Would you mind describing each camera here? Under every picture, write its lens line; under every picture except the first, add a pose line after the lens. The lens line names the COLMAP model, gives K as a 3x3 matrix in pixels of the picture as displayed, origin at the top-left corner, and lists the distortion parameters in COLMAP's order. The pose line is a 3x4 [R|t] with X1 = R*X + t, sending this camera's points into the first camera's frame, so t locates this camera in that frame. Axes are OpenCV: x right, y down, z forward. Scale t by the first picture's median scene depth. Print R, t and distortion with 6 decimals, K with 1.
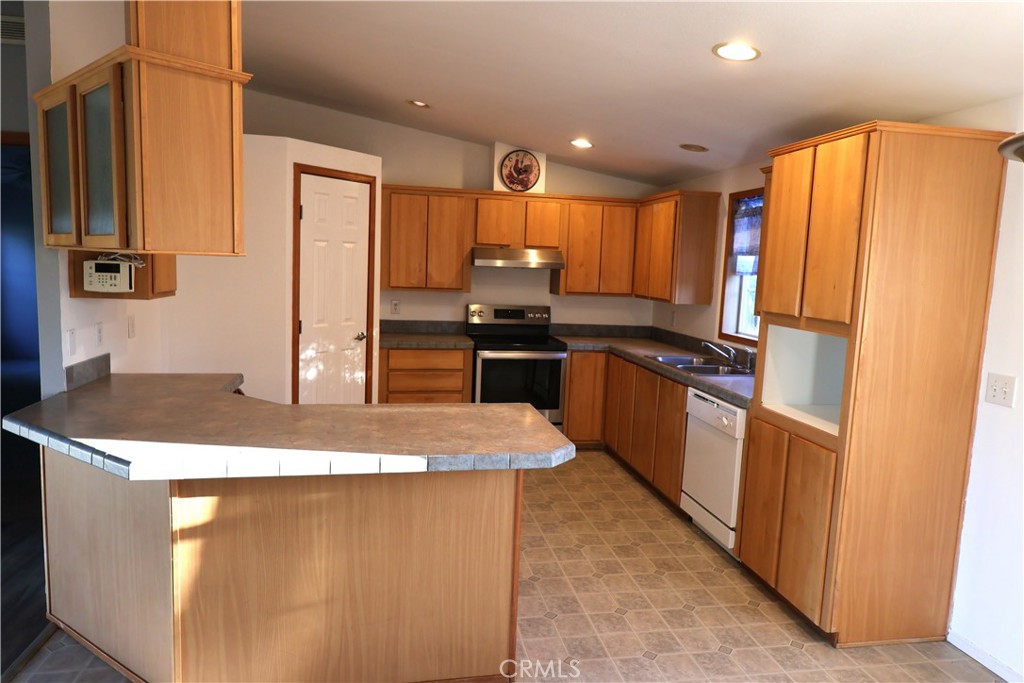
lens RADIAL K [[663.3, 0, 510.8], [0, 663.3, 338.8], [0, 0, 1]] dist [0.014457, -0.000965]
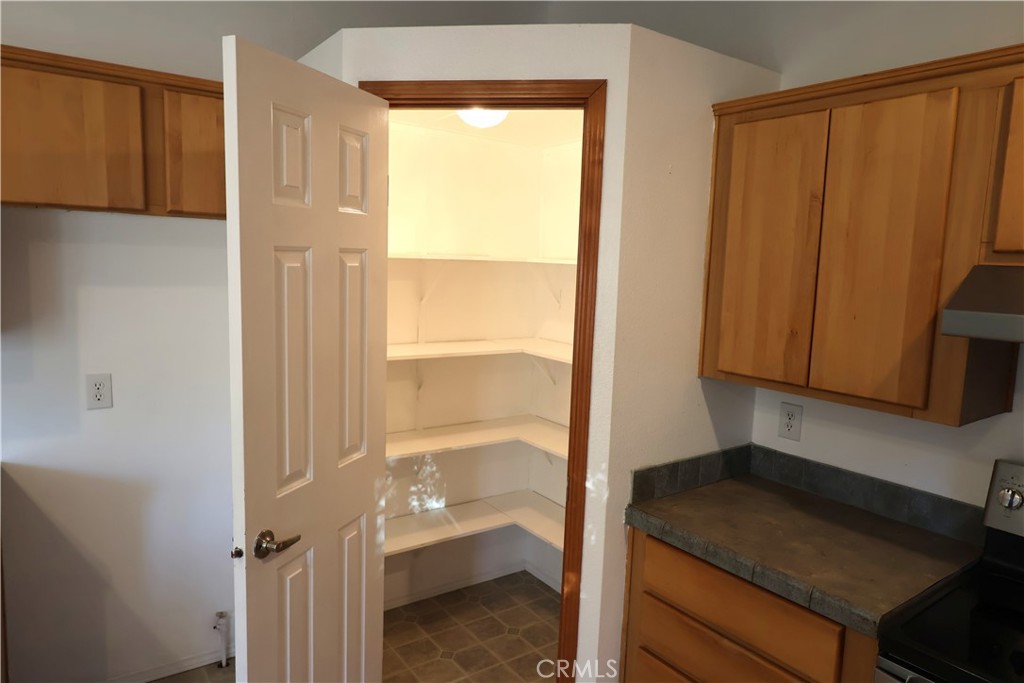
lens RADIAL K [[663.3, 0, 512.5], [0, 663.3, 338.0], [0, 0, 1]] dist [0.002148, -0.000496]
pose [[0.422737, 0.084648, -0.902291, 0.120953], [-0.122272, 0.991852, 0.035764, -0.104153], [0.897966, 0.095206, 0.429643, 0.785320]]
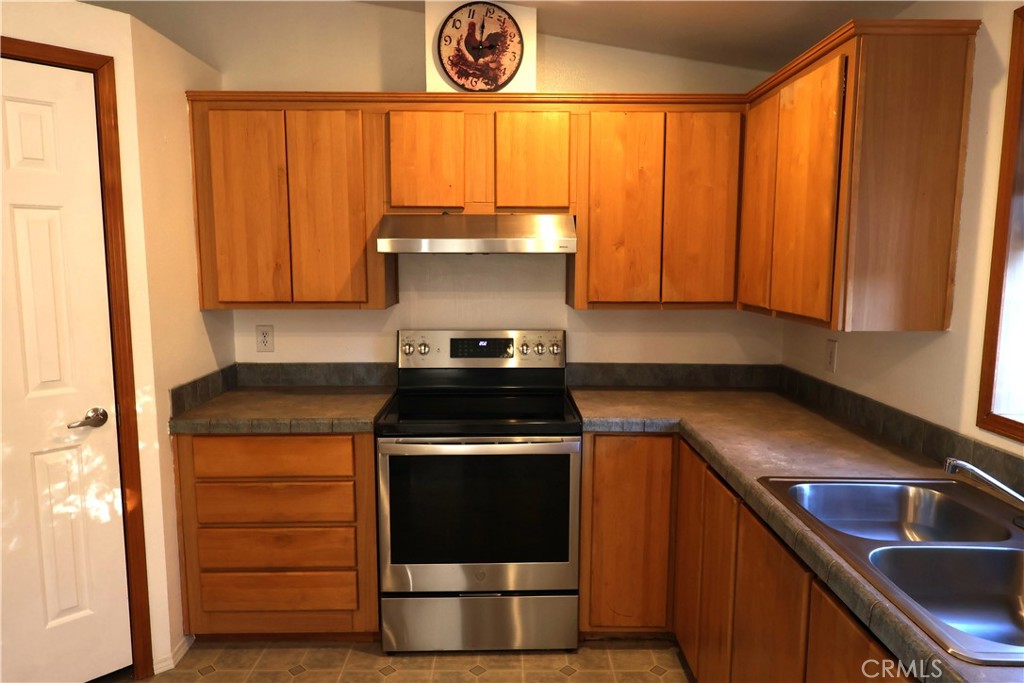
lens RADIAL K [[663.3, 0, 512.5], [0, 663.3, 338.0], [0, 0, 1]] dist [0.002148, -0.000496]
pose [[0.983895, -0.016311, -0.178000, 0.129368], [0.016955, 0.999854, 0.002100, -0.053114], [0.177940, -0.005084, 0.984028, 0.597989]]
